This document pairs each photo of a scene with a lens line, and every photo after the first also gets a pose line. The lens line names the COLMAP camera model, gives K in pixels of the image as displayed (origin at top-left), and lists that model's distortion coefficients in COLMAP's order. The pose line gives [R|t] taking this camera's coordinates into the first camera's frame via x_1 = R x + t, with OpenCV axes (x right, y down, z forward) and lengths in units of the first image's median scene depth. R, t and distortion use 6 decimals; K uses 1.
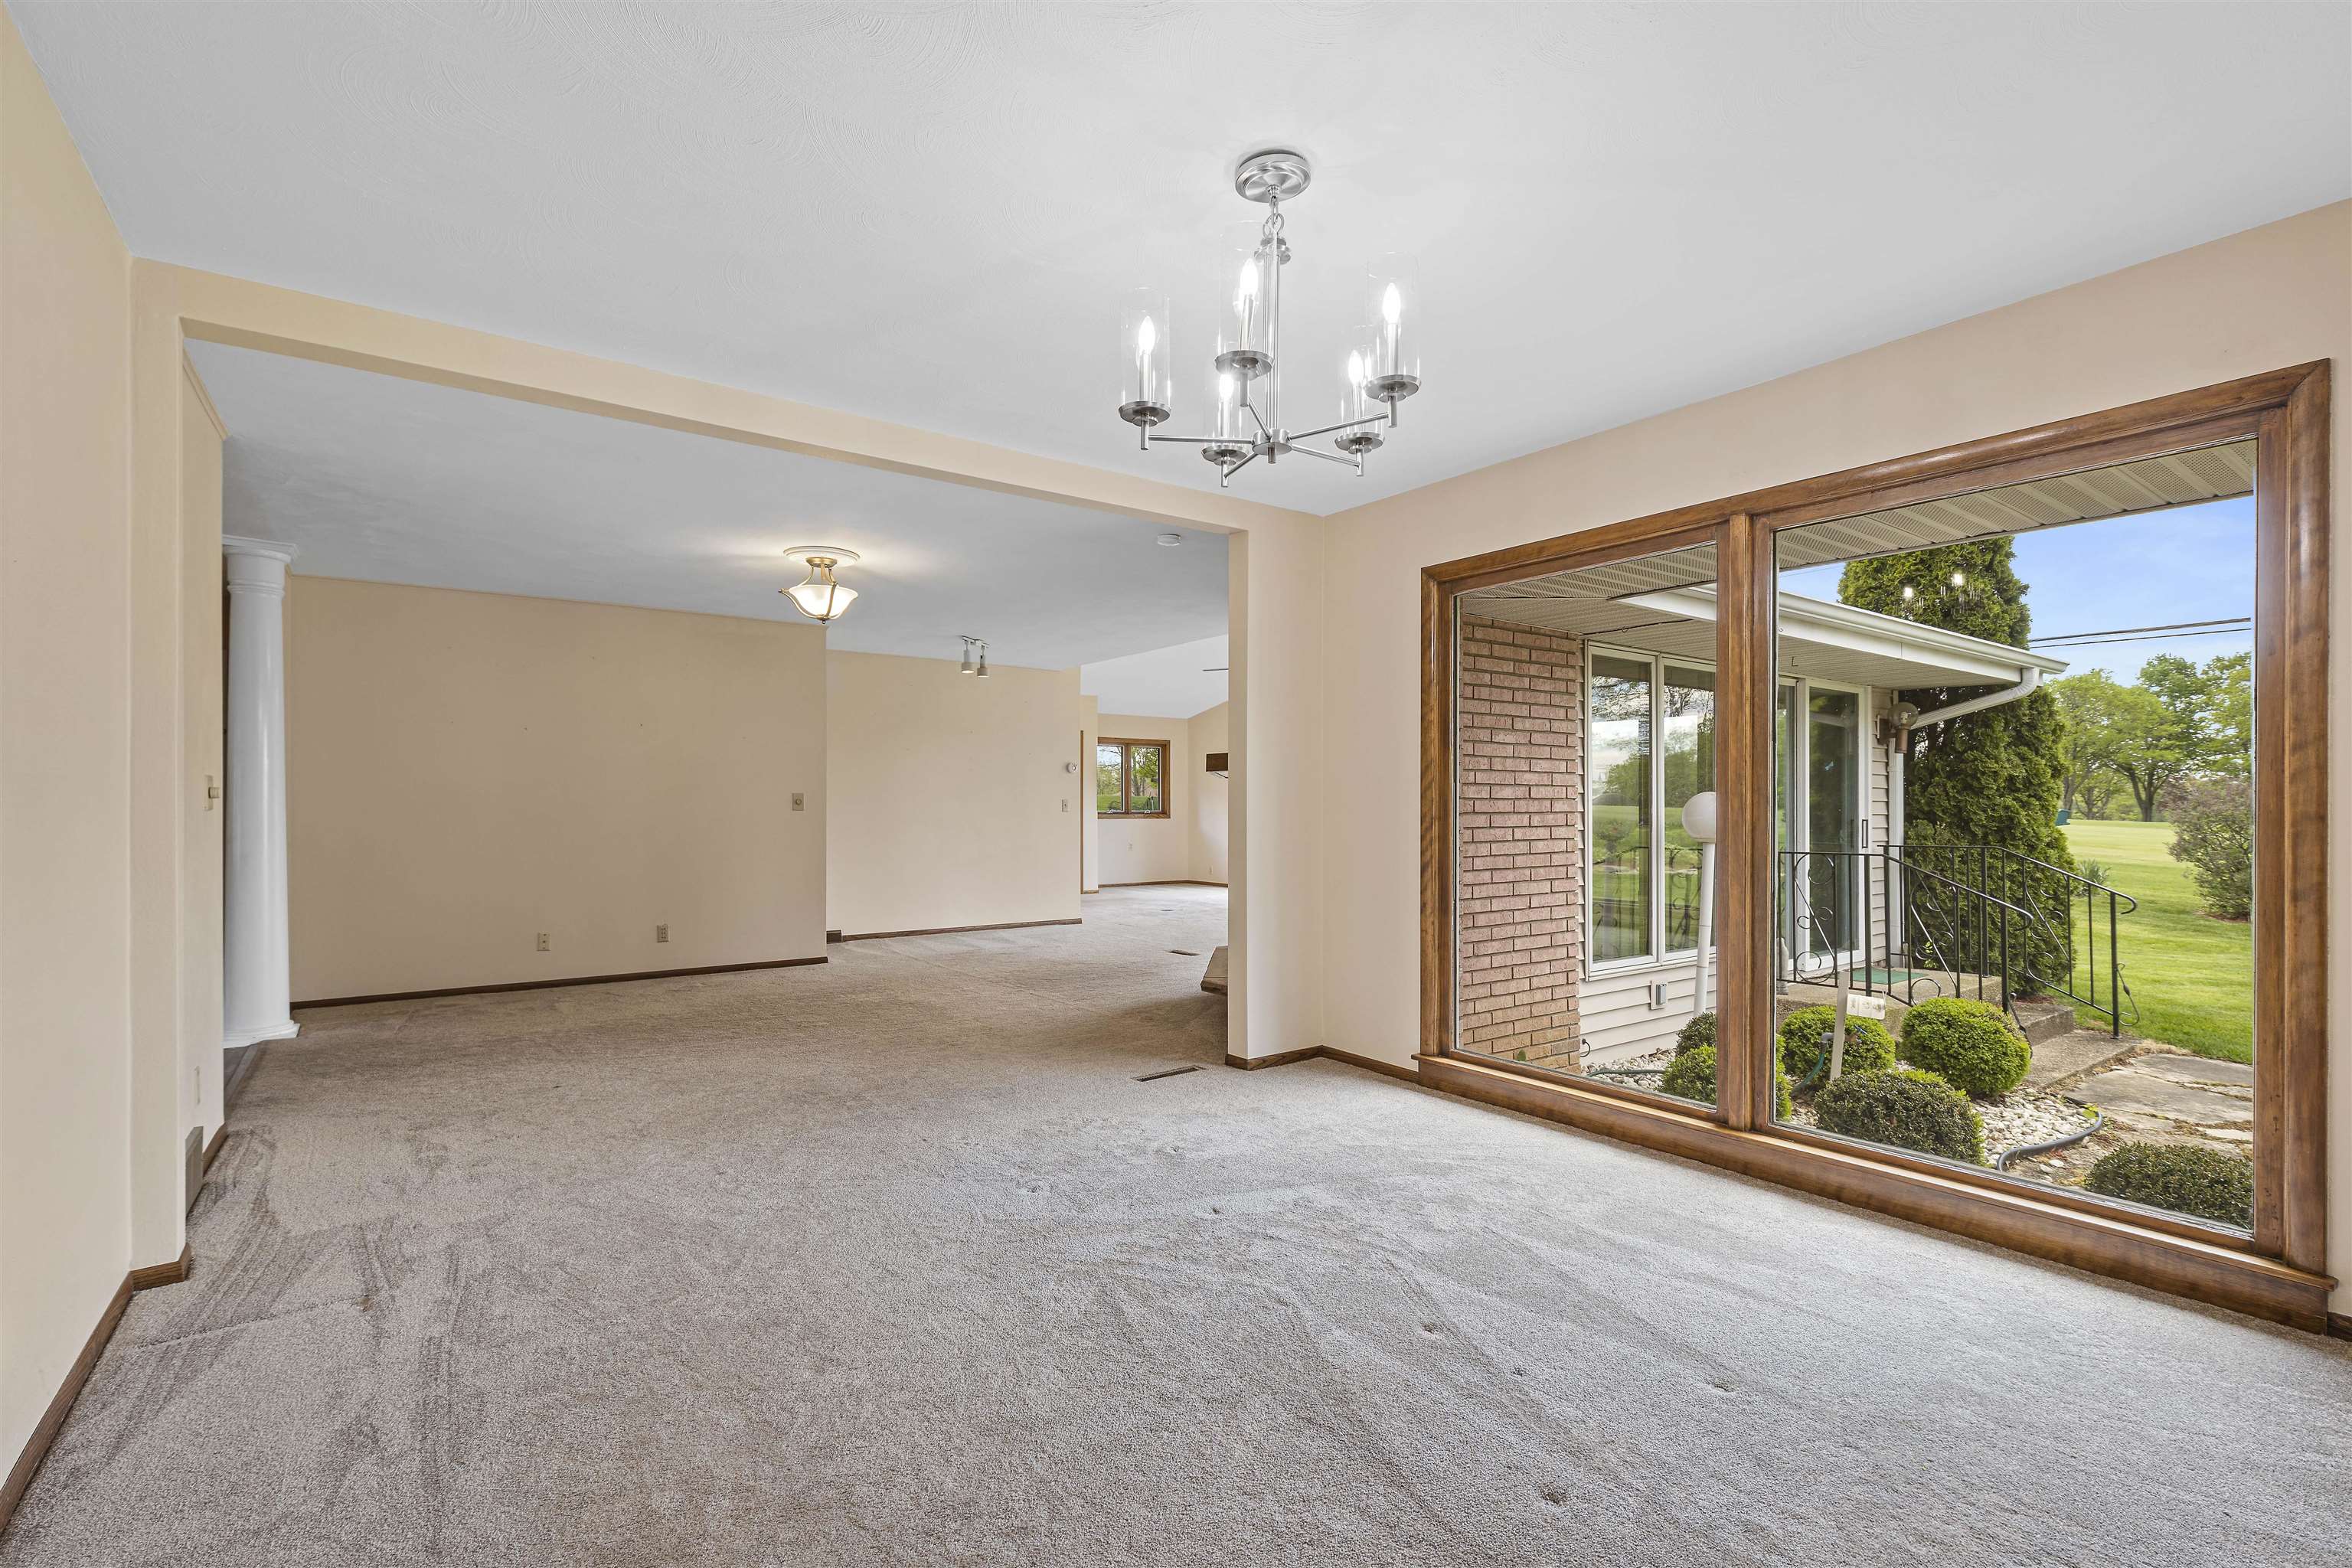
lens RADIAL K [[1068.2, 0, 1177.1], [0, 1068.2, 790.2], [0, 0, 1]] dist [0.008134, -0.001037]
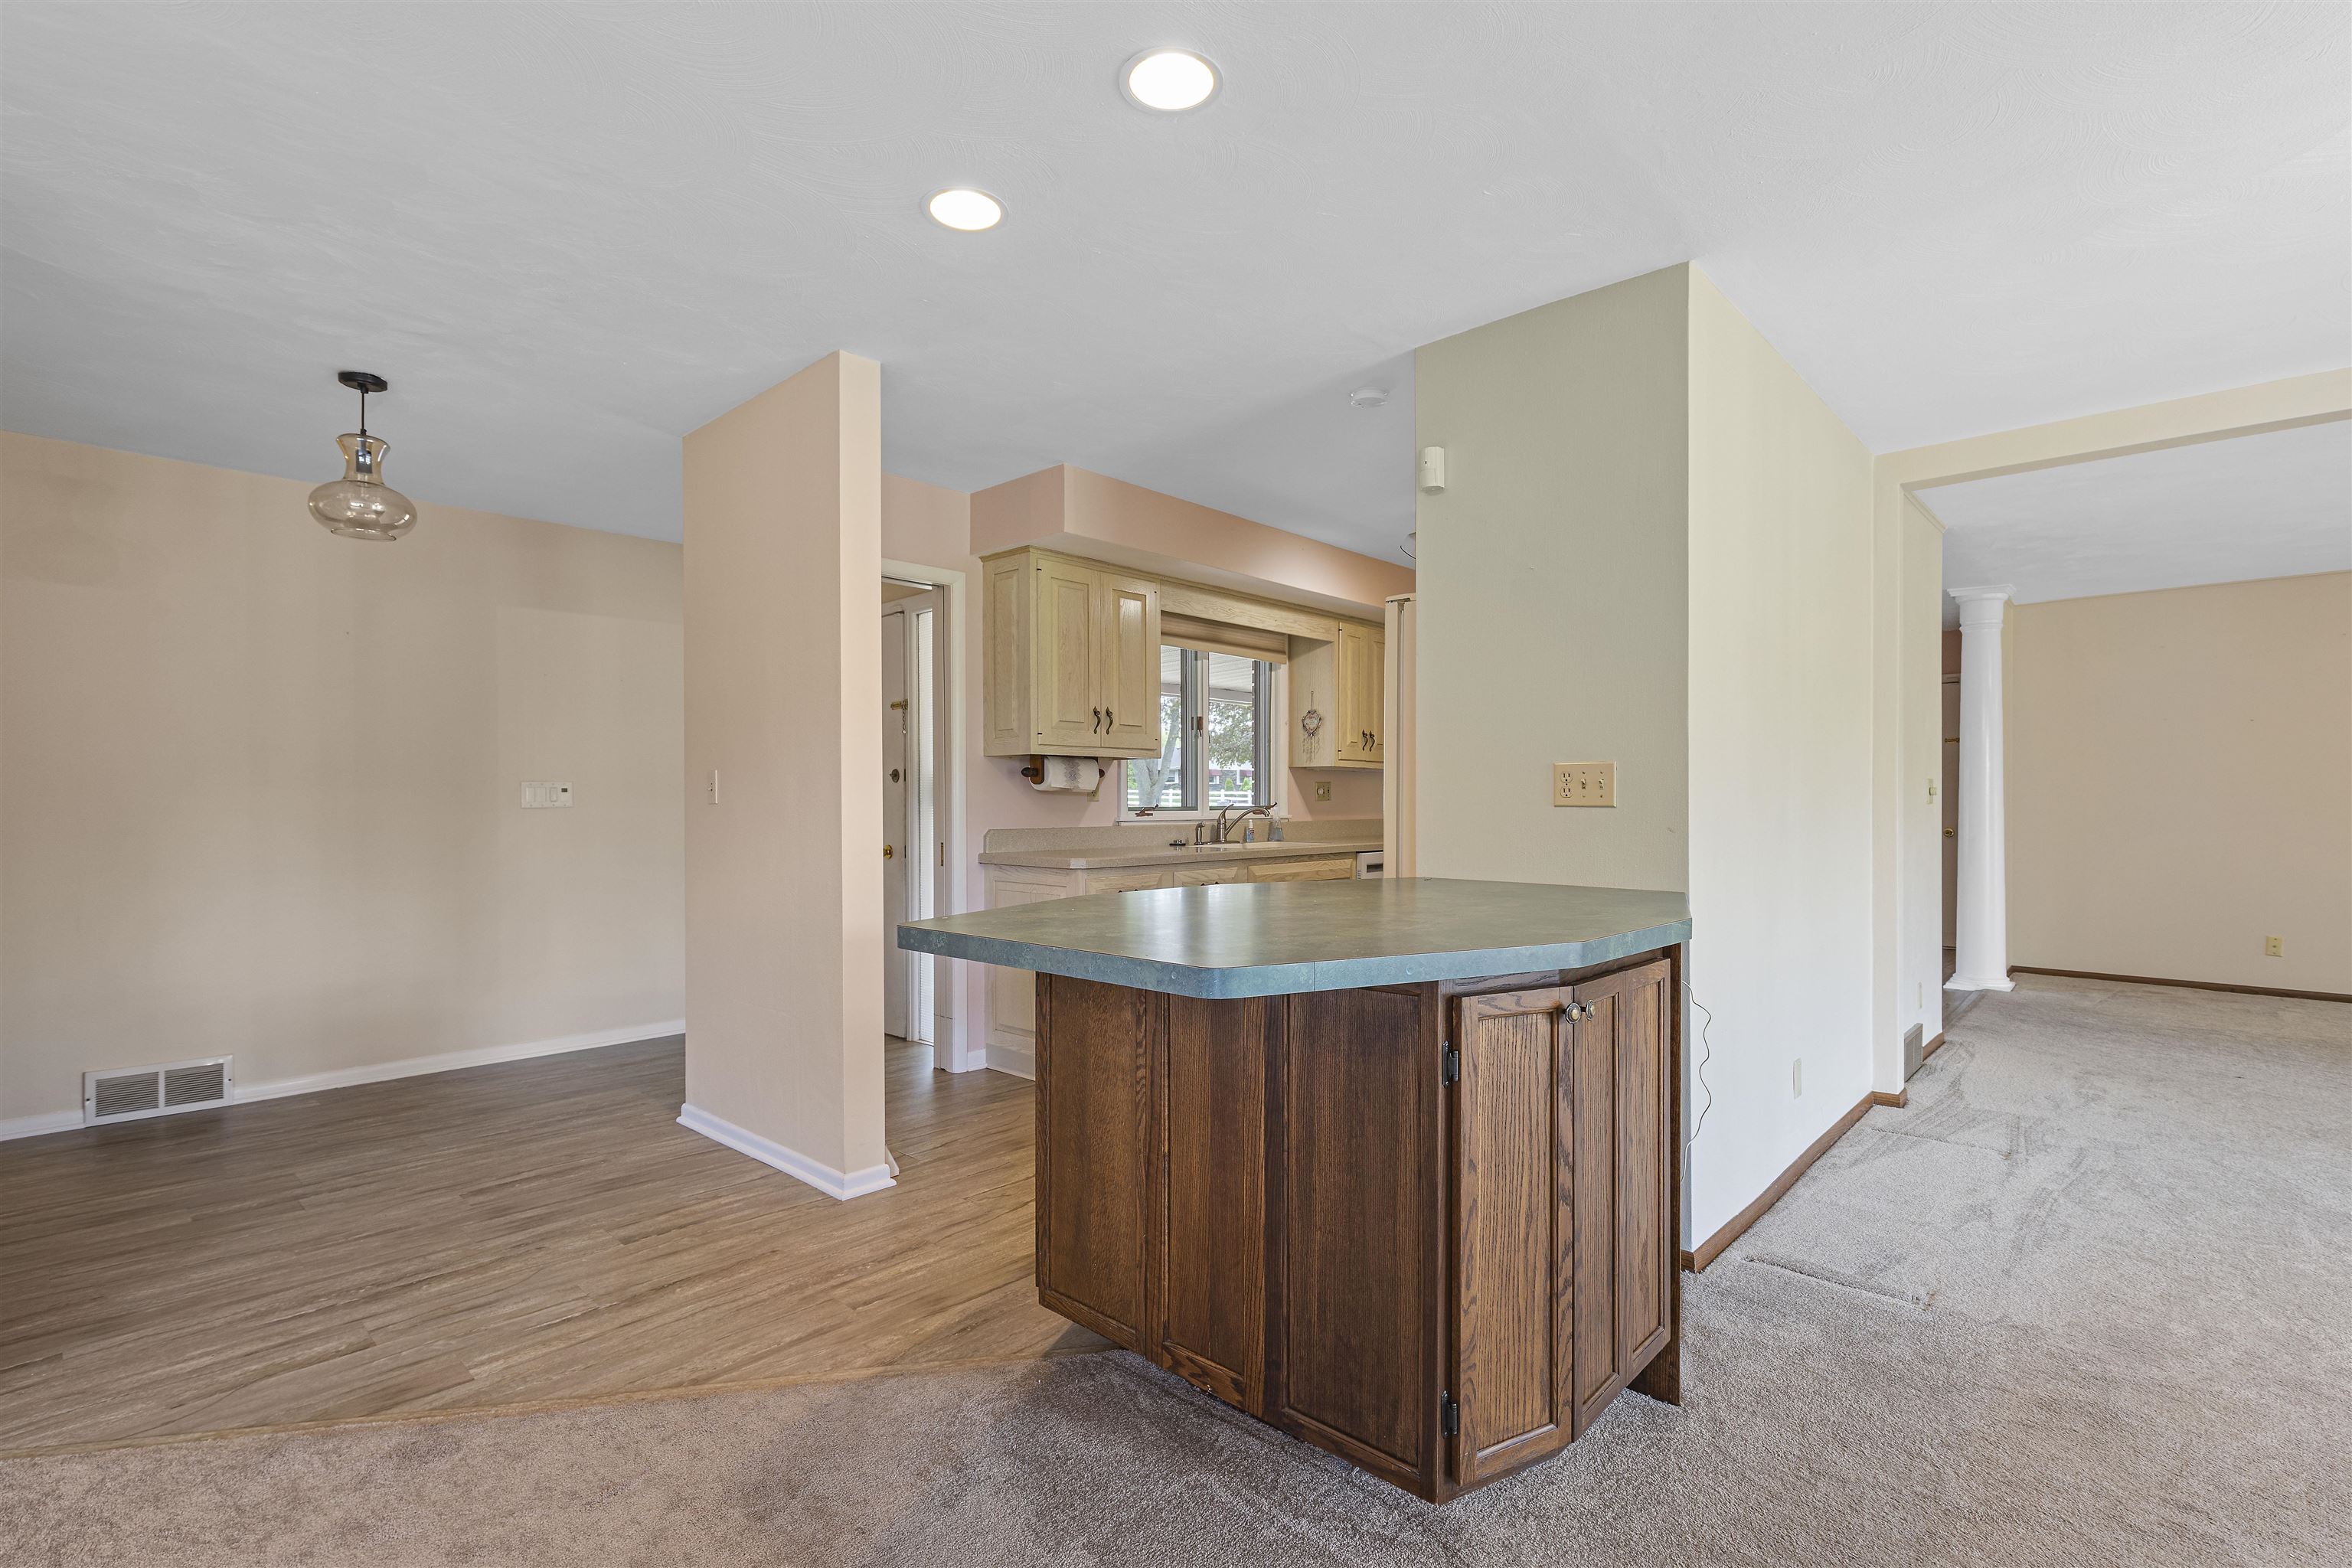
lens RADIAL K [[1068.2, 0, 1177.7], [0, 1068.2, 789.5], [0, 0, 1]] dist [0.008134, -0.001037]
pose [[0.186942, -0.009185, -0.982328, 0.393157], [0.013490, 0.999886, -0.006782, -0.008453], [0.982278, -0.011984, 0.187045, -0.299434]]
